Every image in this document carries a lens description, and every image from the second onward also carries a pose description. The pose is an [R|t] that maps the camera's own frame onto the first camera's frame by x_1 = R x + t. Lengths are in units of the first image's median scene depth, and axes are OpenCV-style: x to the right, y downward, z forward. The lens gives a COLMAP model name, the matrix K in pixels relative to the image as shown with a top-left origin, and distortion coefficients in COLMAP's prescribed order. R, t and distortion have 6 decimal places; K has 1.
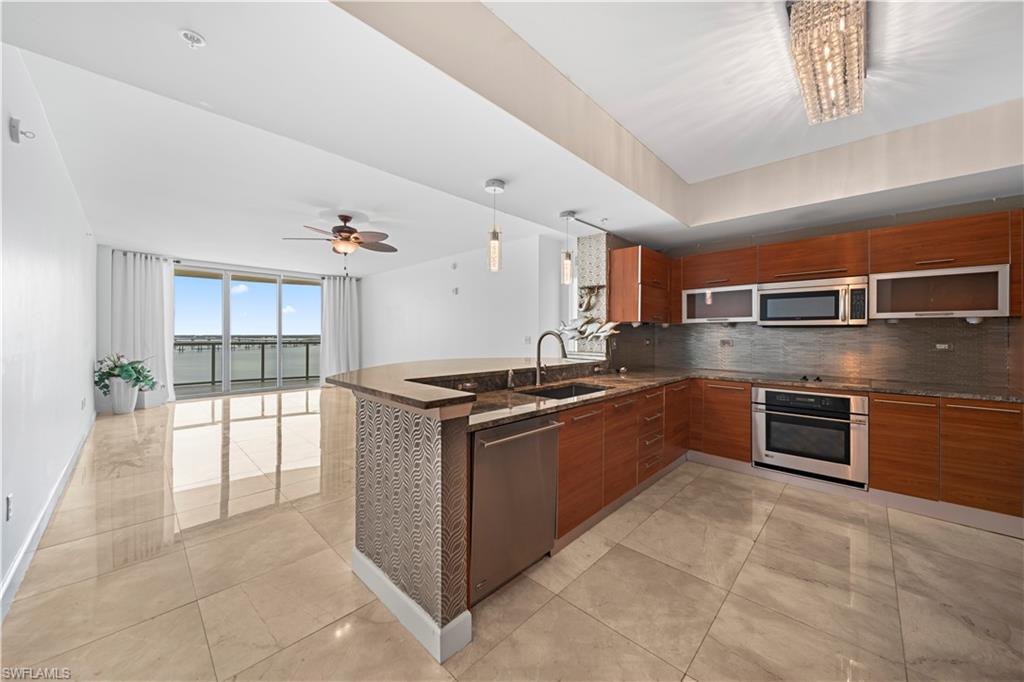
lens RADIAL K [[363.3, 0, 512.1], [0, 363.3, 334.4], [0, 0, 1]] dist [-0.001952, -0.000303]
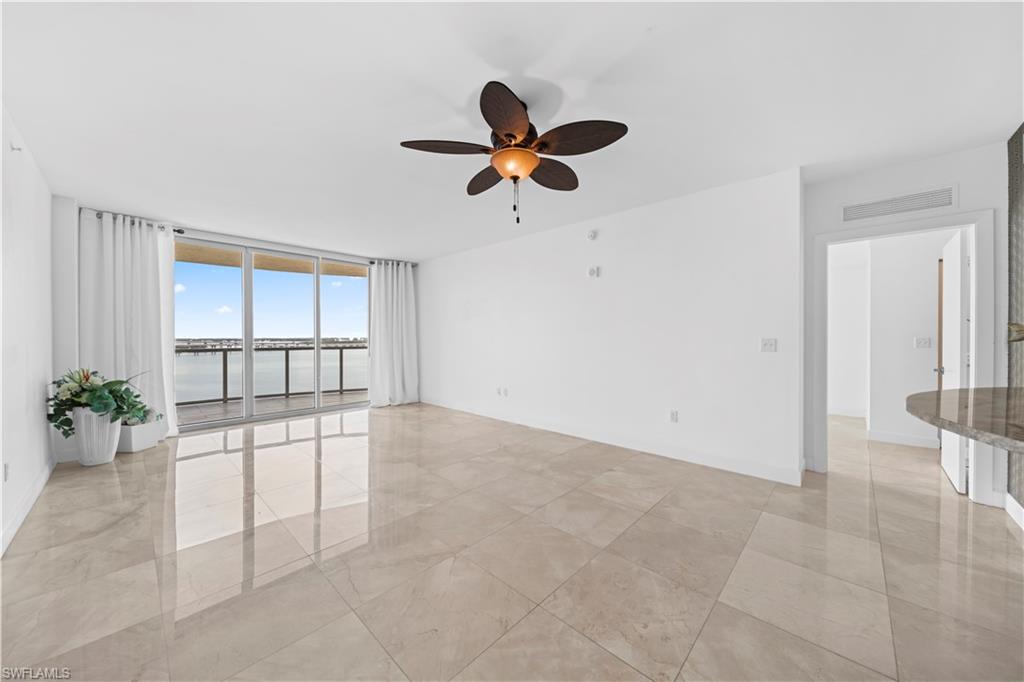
lens RADIAL K [[363.3, 0, 515.9], [0, 363.3, 339.2], [0, 0, 1]] dist [-0.001952, -0.000303]
pose [[0.999945, -0.004039, 0.009722, -0.346257], [0.003952, 0.999952, 0.008957, -0.000730], [-0.009758, -0.008918, 0.999913, 0.360864]]
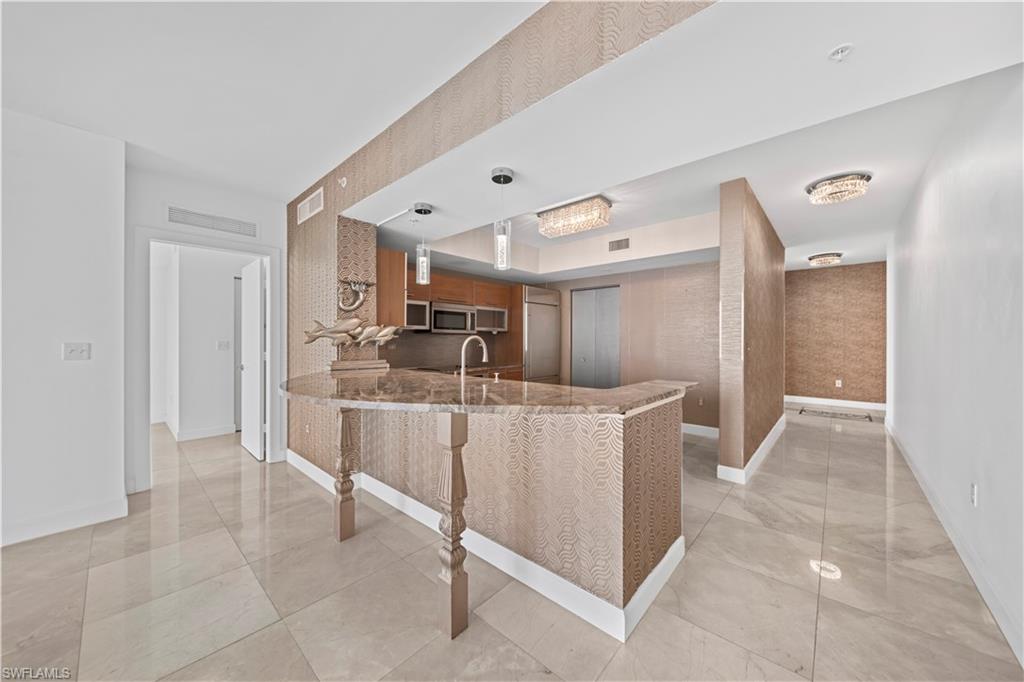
lens RADIAL K [[363.3, 0, 515.3], [0, 363.3, 341.9], [0, 0, 1]] dist [-0.001952, -0.000303]
pose [[-0.032657, -0.008251, 0.999433, -0.609083], [-0.002062, 0.999964, 0.008188, -0.001687], [-0.999464, -0.001793, -0.032673, 0.671147]]
